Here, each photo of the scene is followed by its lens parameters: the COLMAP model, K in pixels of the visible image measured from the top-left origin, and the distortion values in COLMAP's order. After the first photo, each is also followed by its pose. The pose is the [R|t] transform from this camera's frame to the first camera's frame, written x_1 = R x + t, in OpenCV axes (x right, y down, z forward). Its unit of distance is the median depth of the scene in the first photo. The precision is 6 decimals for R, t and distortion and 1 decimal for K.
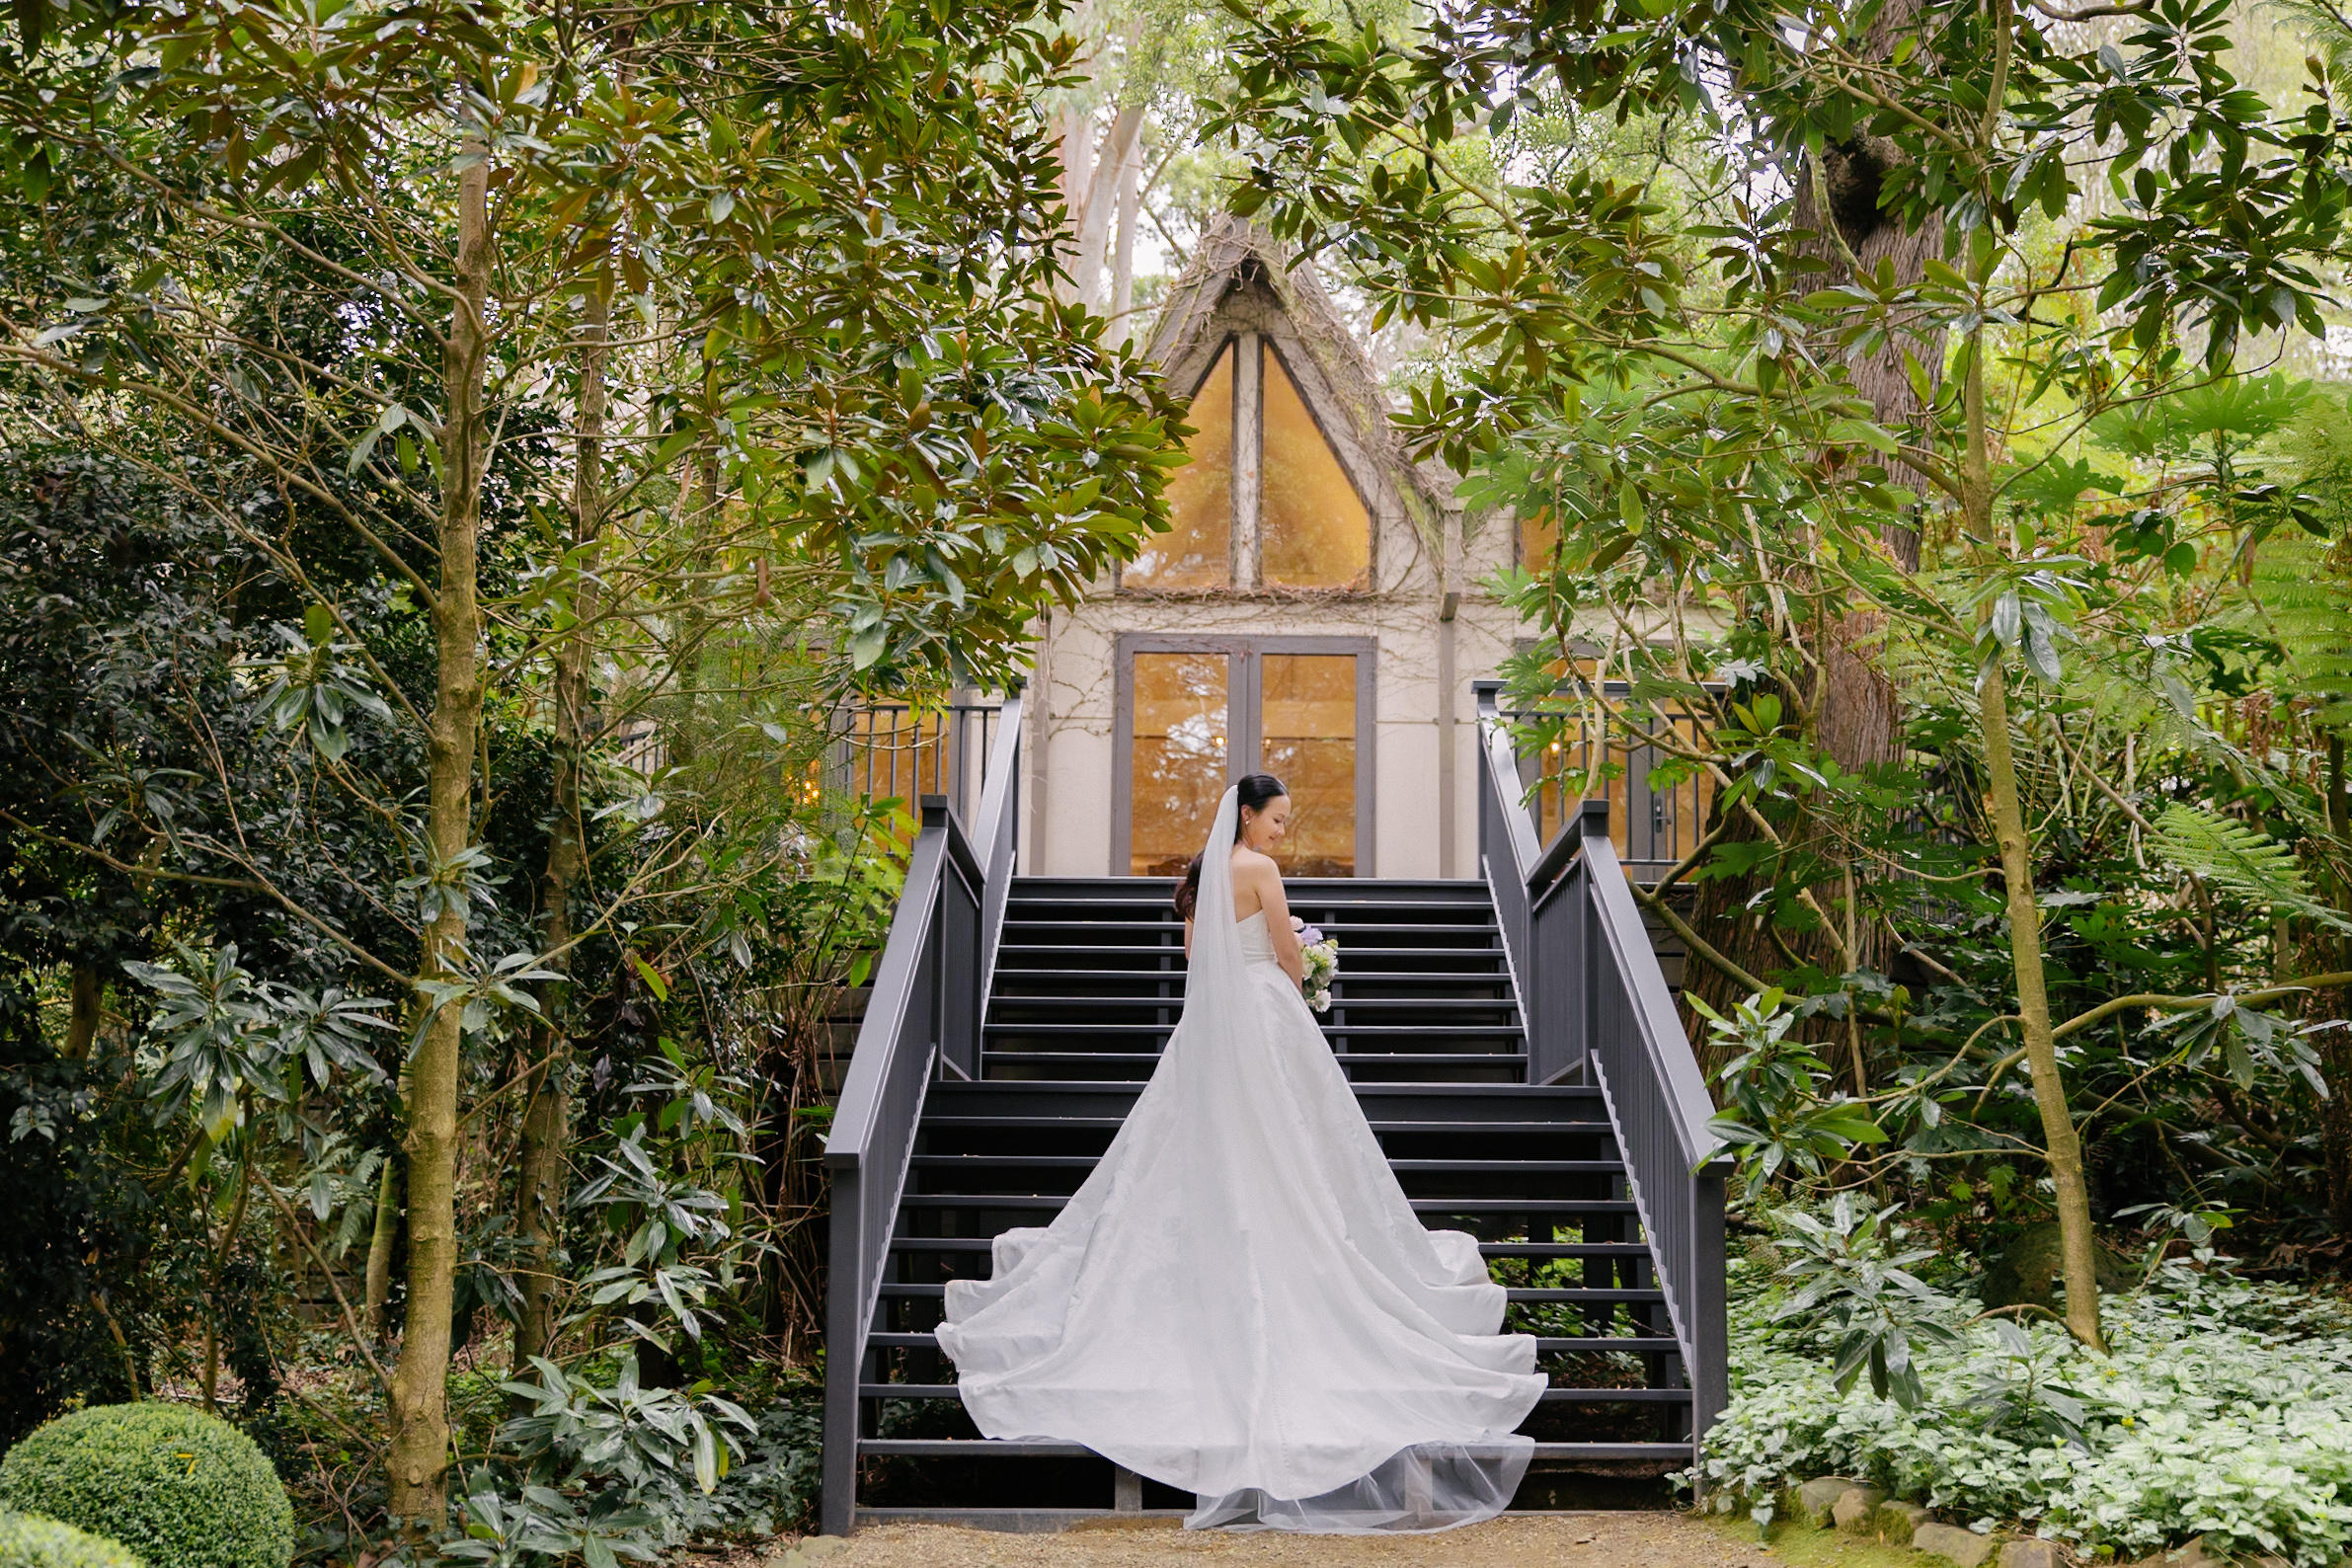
lens RADIAL K [[2793.4, 0, 1179.8], [0, 2793.4, 786.9], [0, 0, 1]] dist [0.001206, 0.000000]
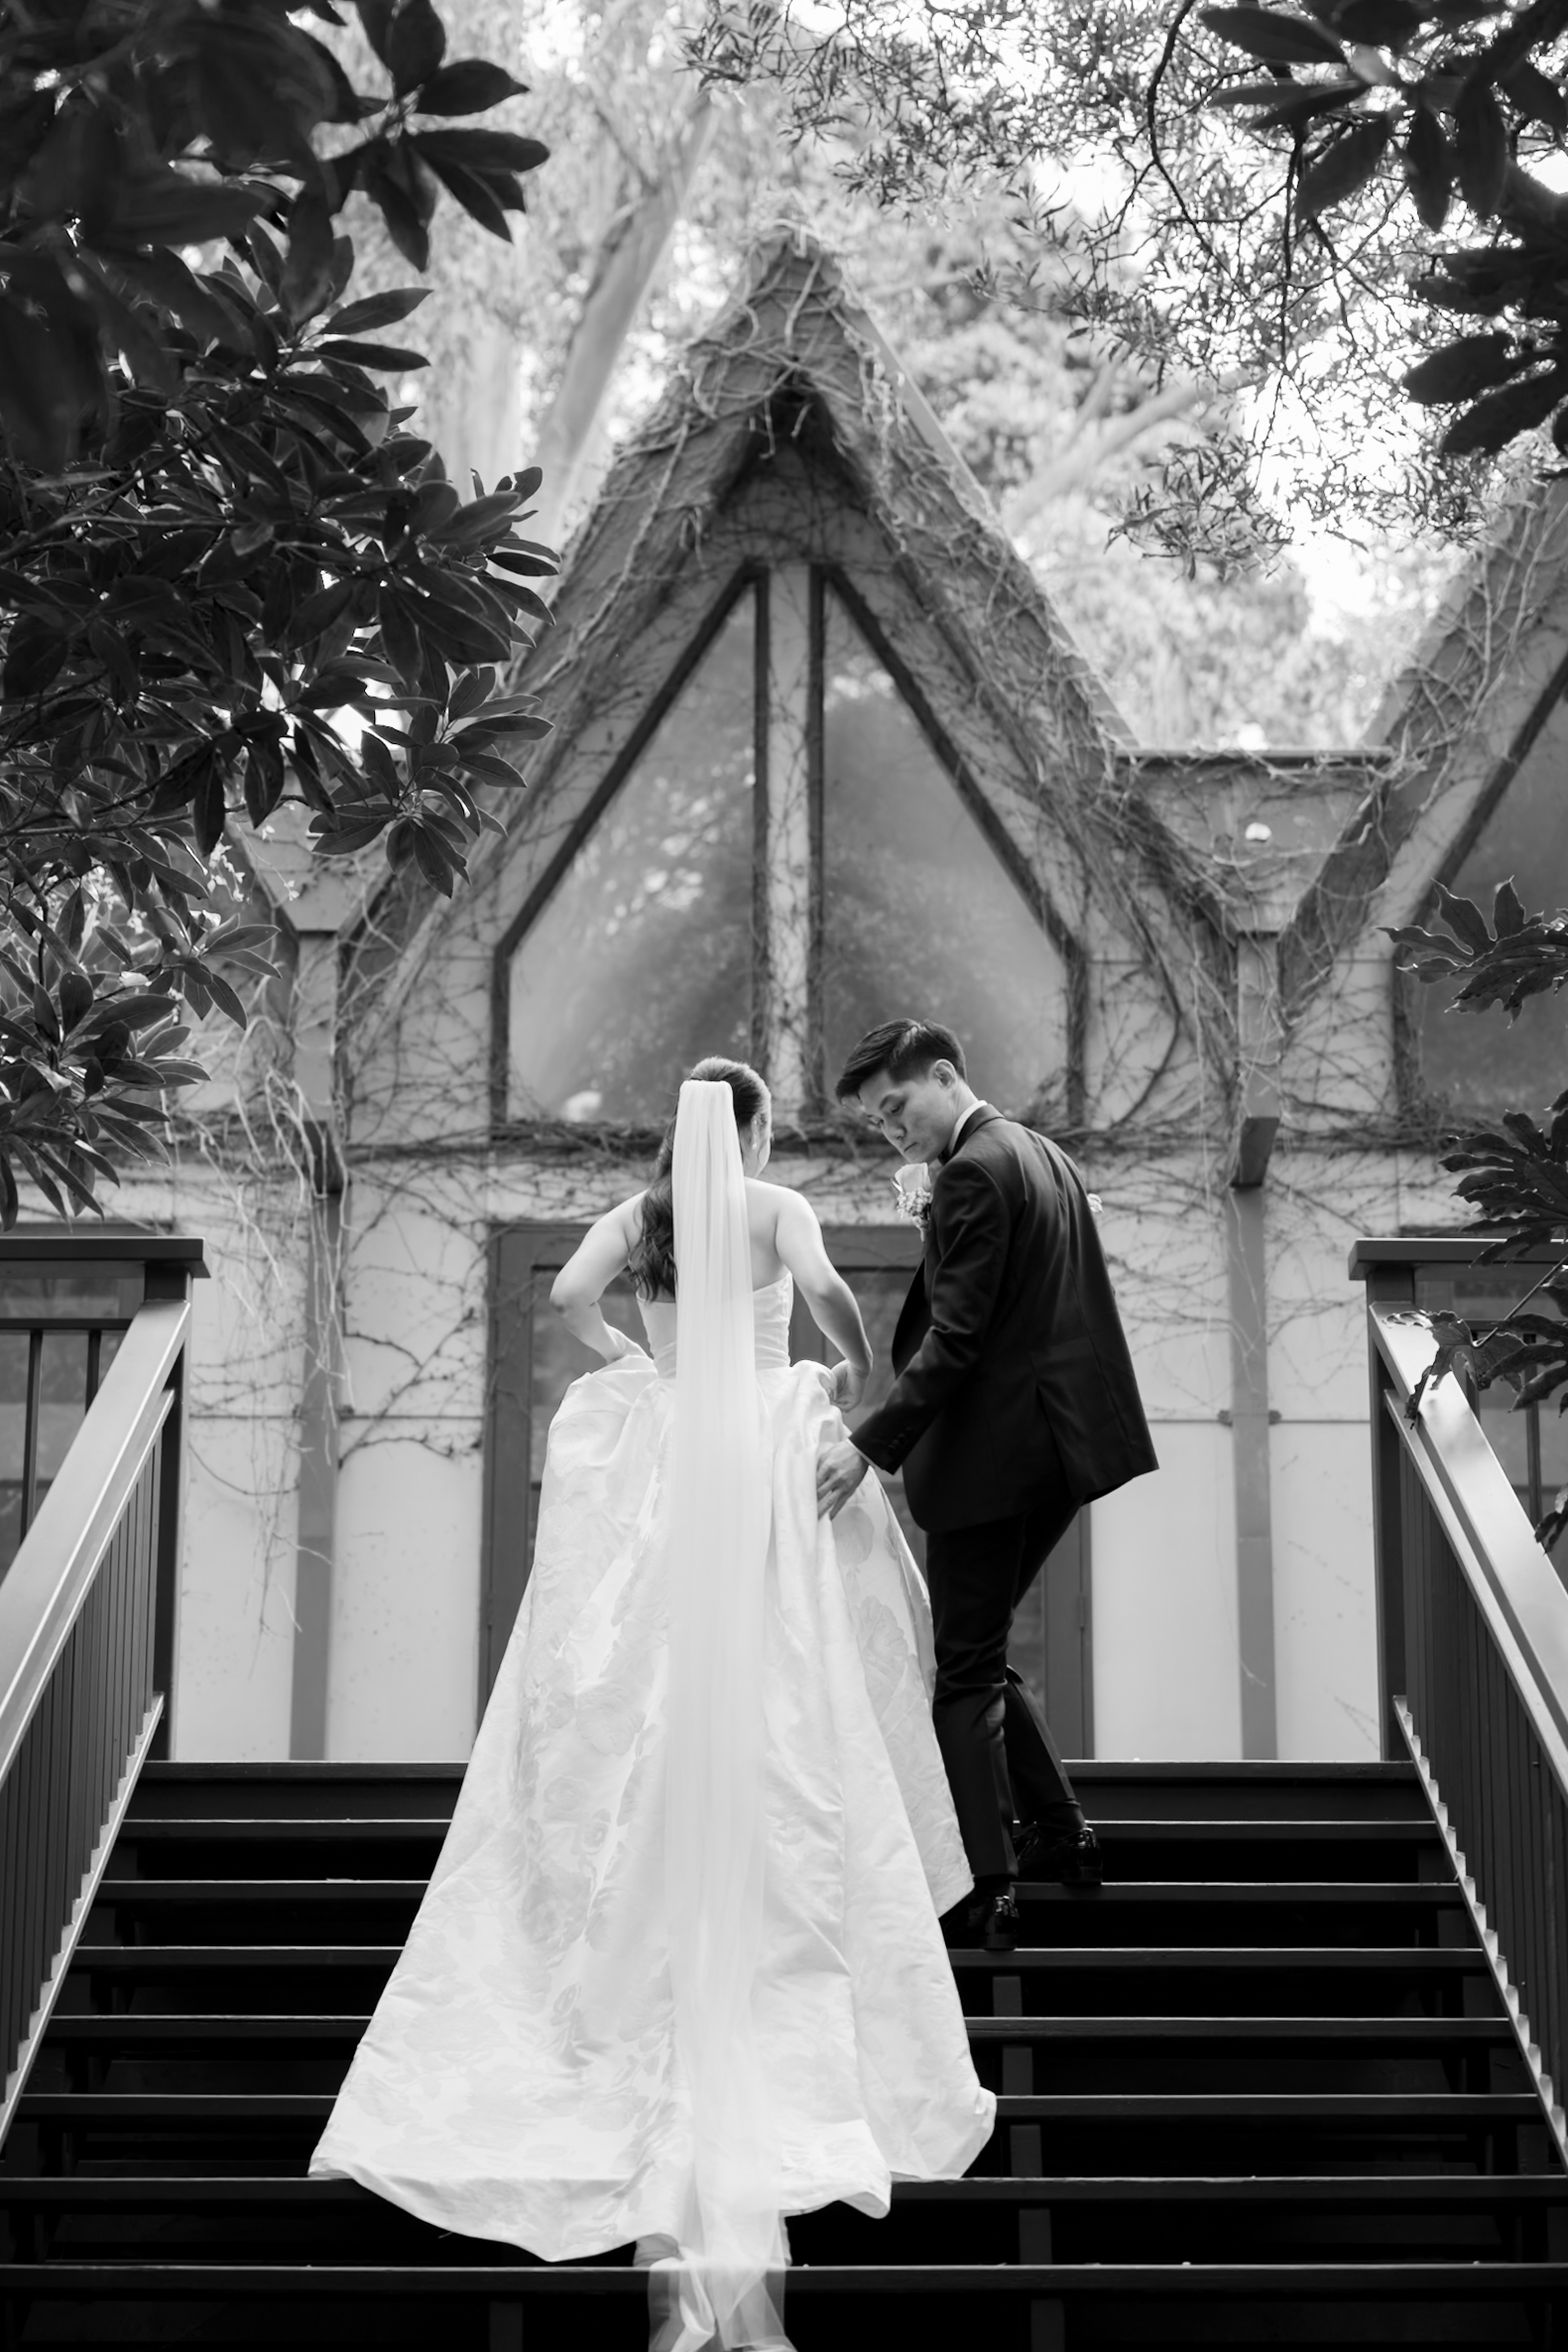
lens RADIAL K [[4664.5, 0, 779.2], [0, 4664.5, 1176.1], [0, 0, 1]] dist [-0.043127, 0.000000]
pose [[0.999892, -0.006726, 0.013080, 0.012715], [0.008086, 0.994244, -0.106836, 0.015945], [-0.012286, 0.106930, 0.994191, 0.270413]]
